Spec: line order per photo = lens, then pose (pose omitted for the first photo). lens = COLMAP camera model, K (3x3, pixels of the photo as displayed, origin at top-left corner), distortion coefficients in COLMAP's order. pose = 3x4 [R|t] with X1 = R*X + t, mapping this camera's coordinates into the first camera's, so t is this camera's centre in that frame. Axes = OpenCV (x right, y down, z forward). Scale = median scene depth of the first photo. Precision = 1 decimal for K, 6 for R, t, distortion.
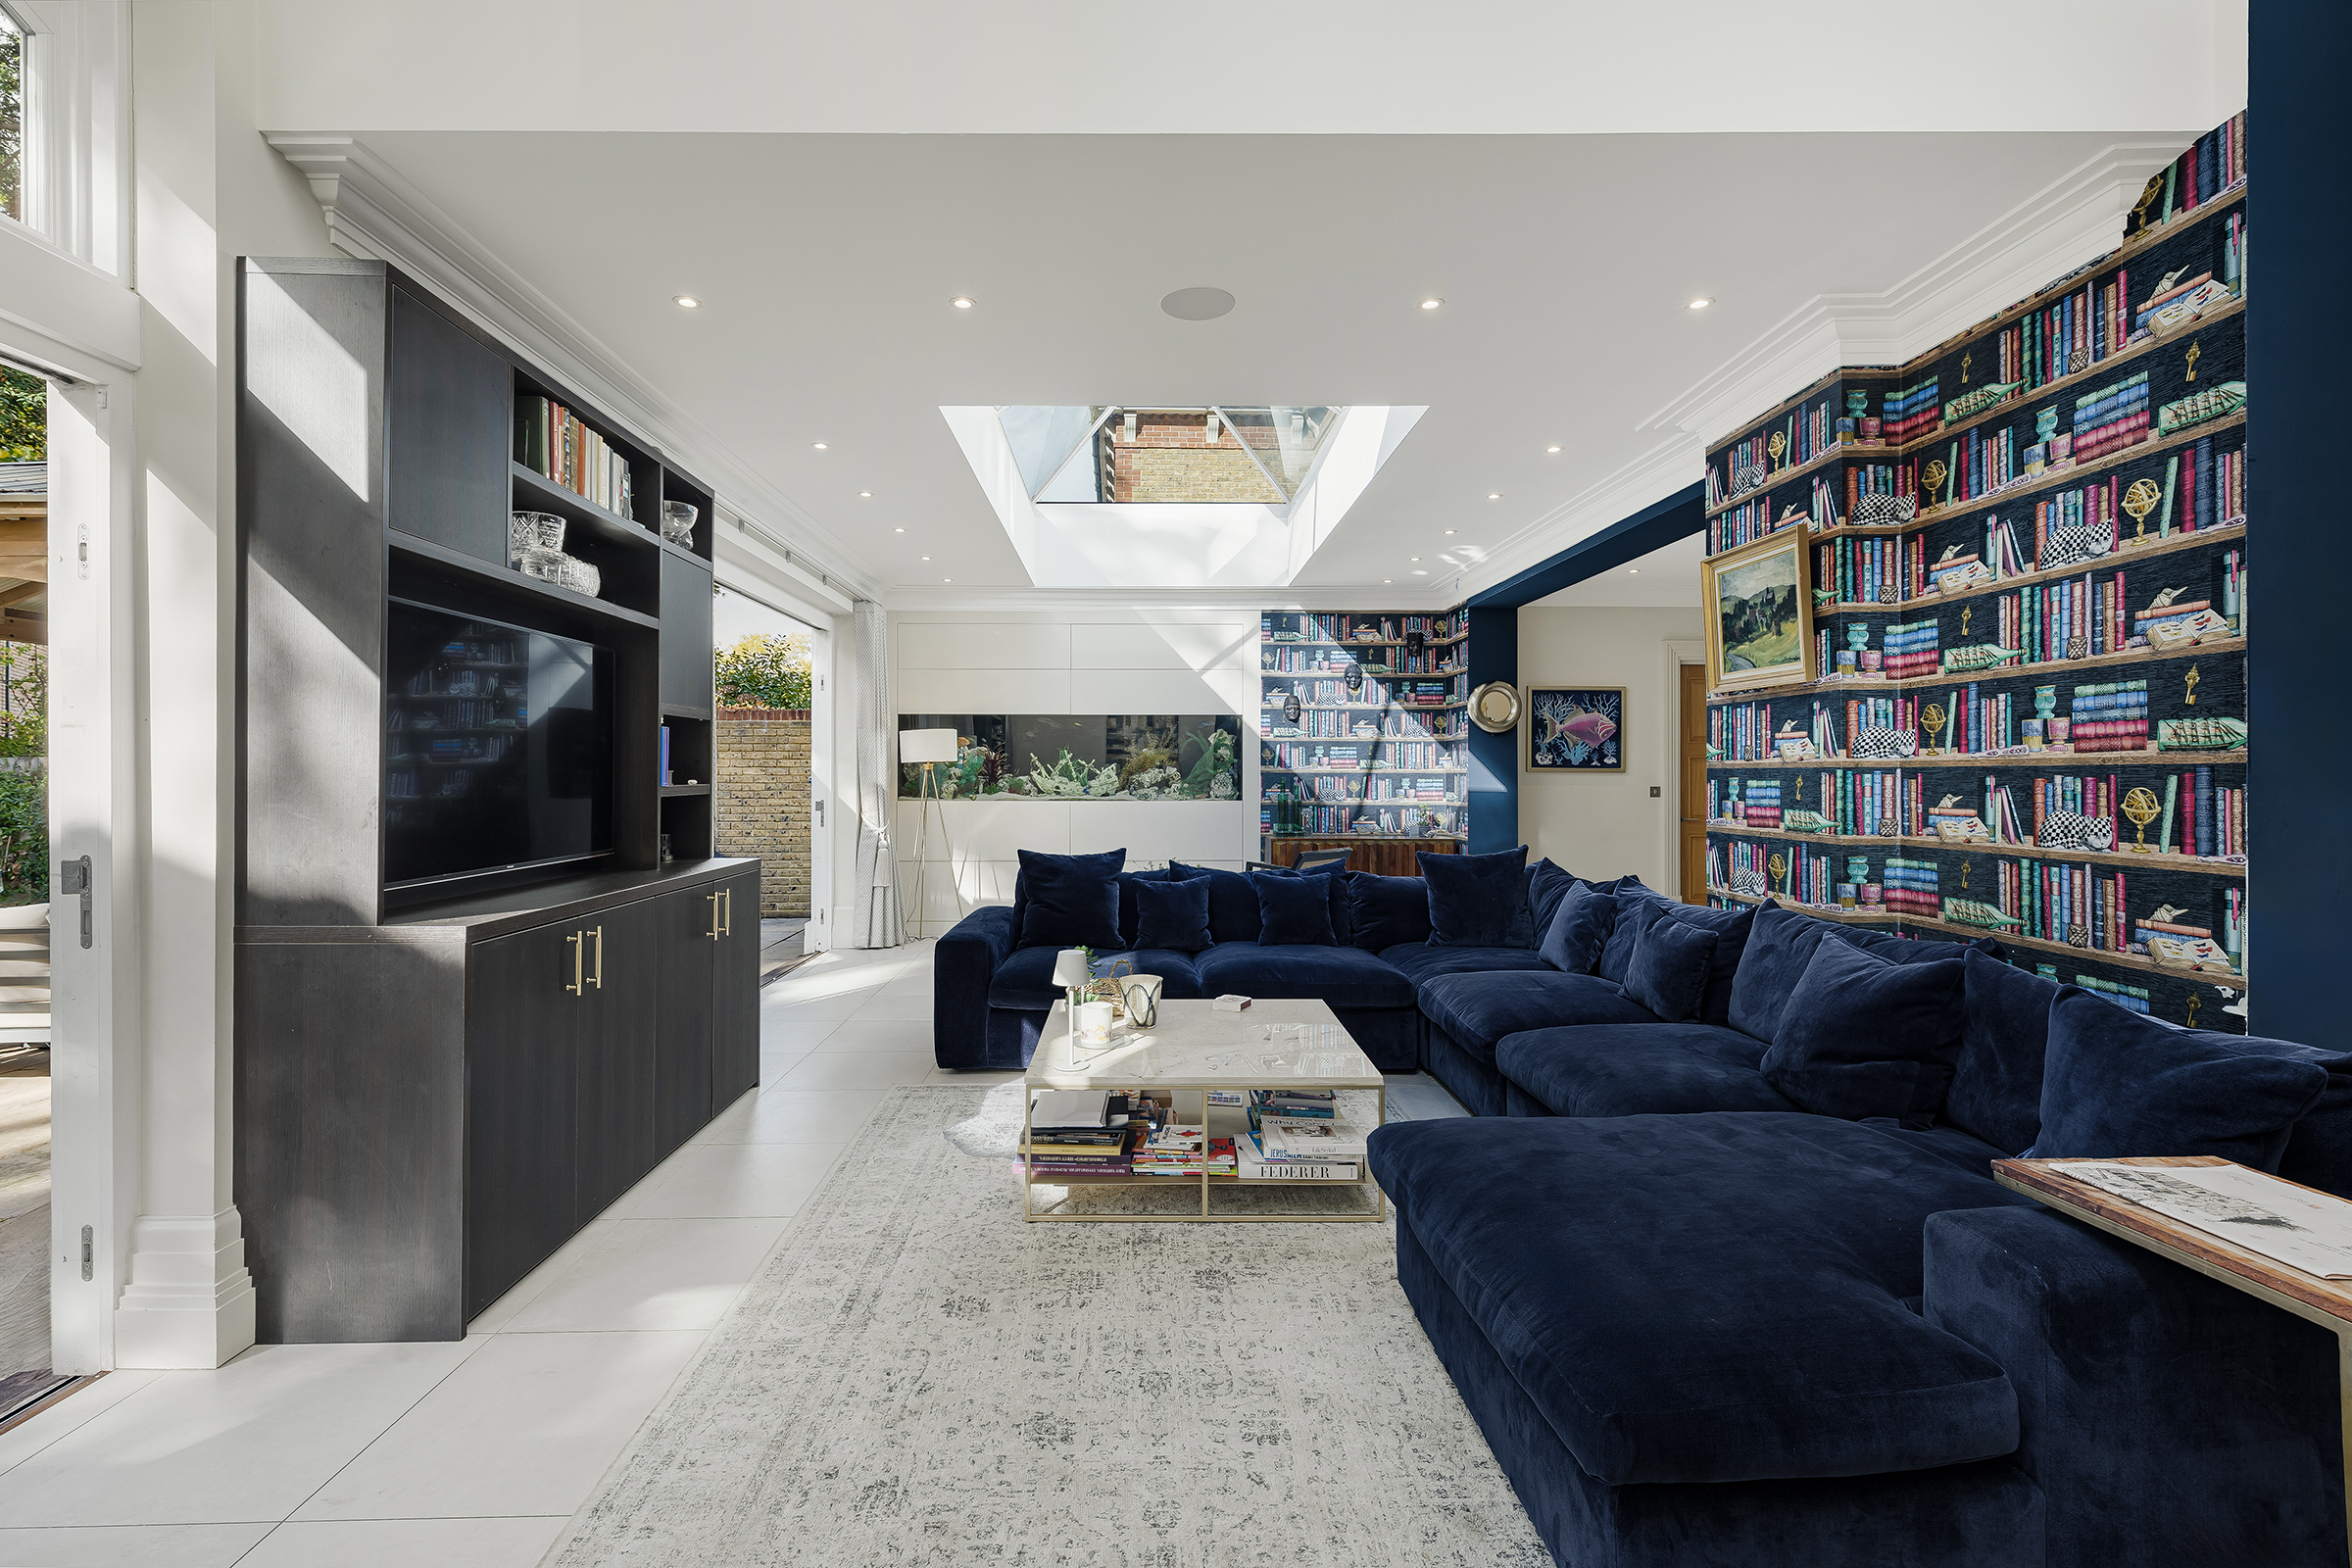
lens RADIAL K [[1122.8, 0, 1083.1], [0, 1122.8, 776.8], [0, 0, 1]] dist [0.002720, 0.001036]
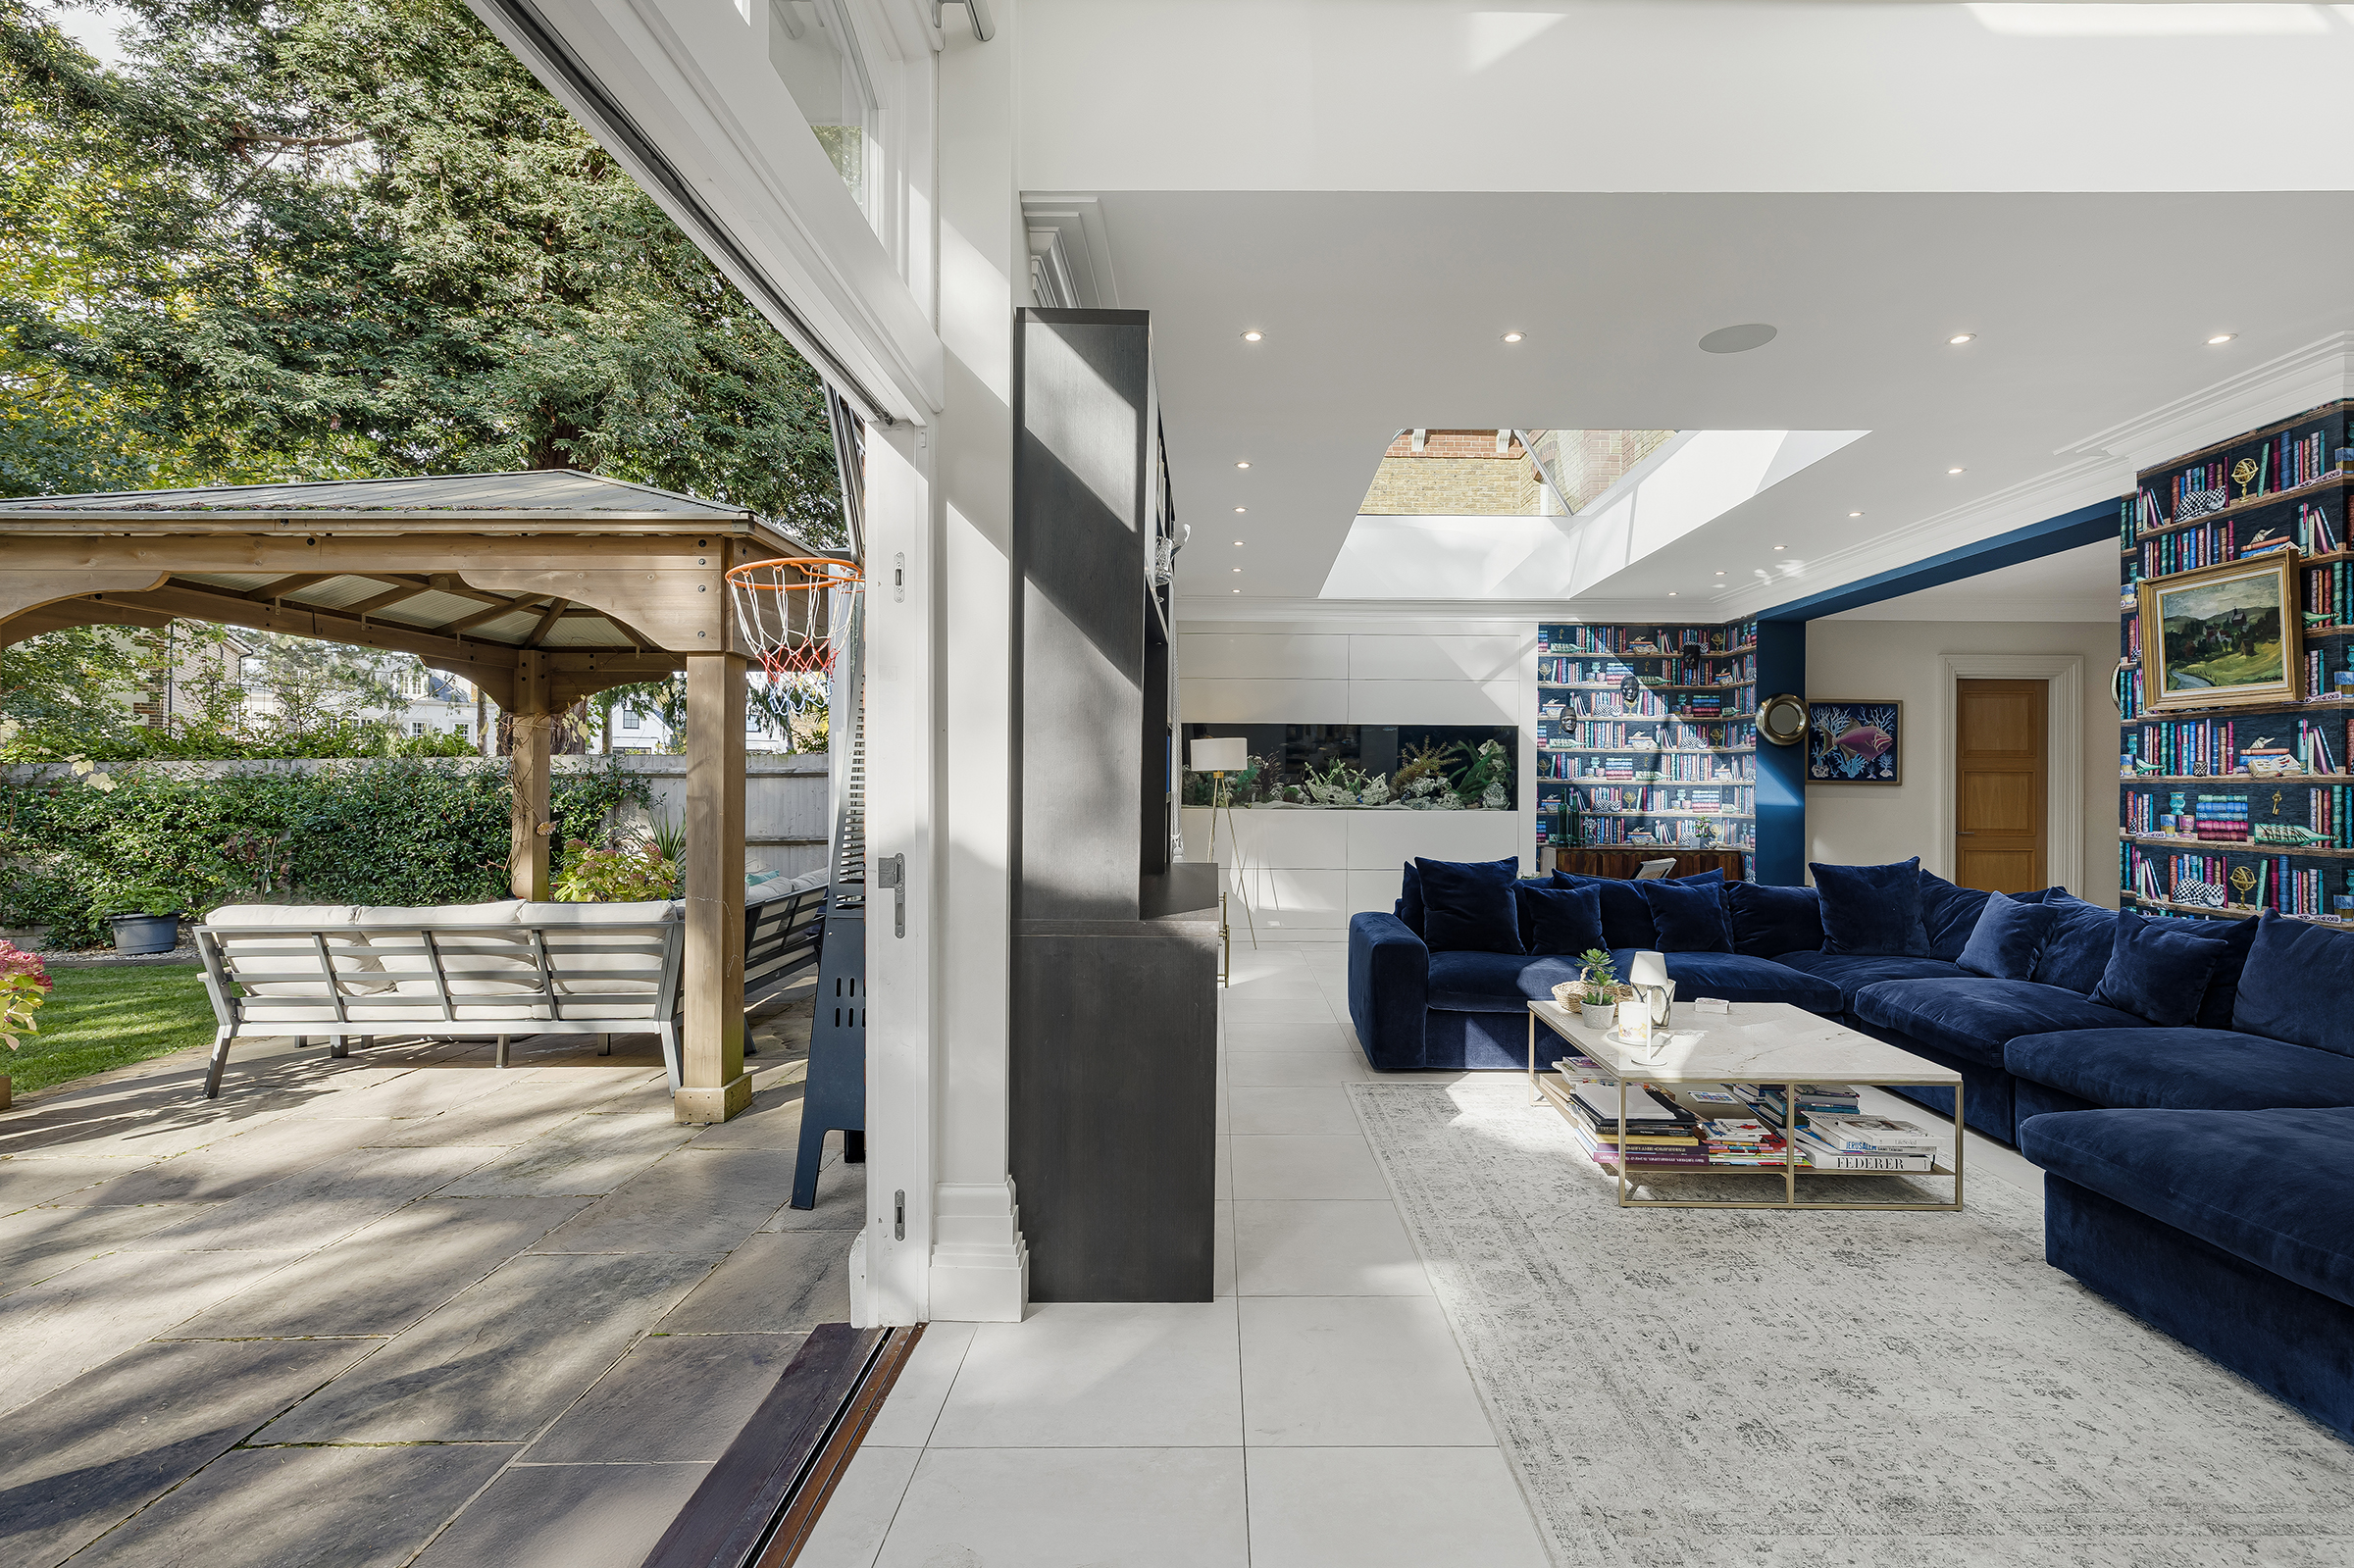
lens RADIAL K [[1123.6, 0, 1261.2], [0, 1123.6, 784.2], [0, 0, 1]] dist [0.002720, 0.001036]
pose [[0.999873, 0.006933, -0.014334, -0.198222], [-0.006951, 0.999975, -0.001160, 0.000269], [0.014326, 0.001260, 0.999897, -0.035796]]
